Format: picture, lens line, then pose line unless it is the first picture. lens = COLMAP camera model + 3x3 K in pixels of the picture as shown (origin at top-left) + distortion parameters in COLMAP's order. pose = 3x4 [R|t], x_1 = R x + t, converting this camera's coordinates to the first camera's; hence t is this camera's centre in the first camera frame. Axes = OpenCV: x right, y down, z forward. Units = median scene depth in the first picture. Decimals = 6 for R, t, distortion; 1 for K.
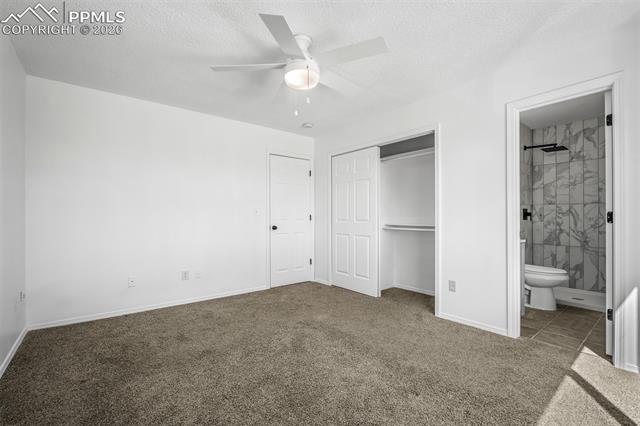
lens RADIAL K [[283.3, 0, 319.5], [0, 283.3, 217.5], [0, 0, 1]] dist [-0.002001, -0.000223]
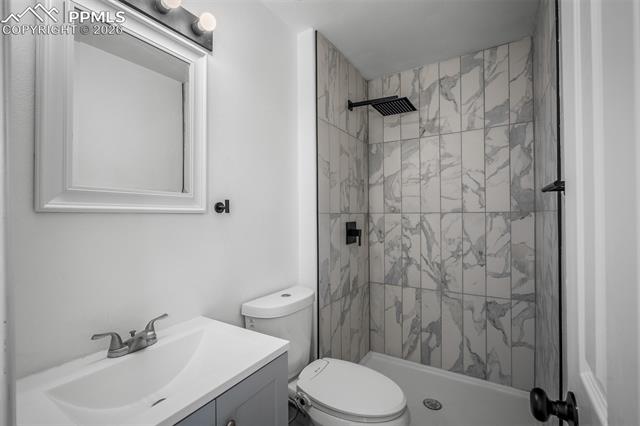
lens RADIAL K [[283.3, 0, 323.5], [0, 283.3, 213.6], [0, 0, 1]] dist [-0.002001, -0.000223]
pose [[0.932121, -0.003554, 0.362131, 0.497879], [0.005953, 0.999967, -0.005511, -0.044194], [-0.362099, 0.007293, 0.932111, 0.542430]]
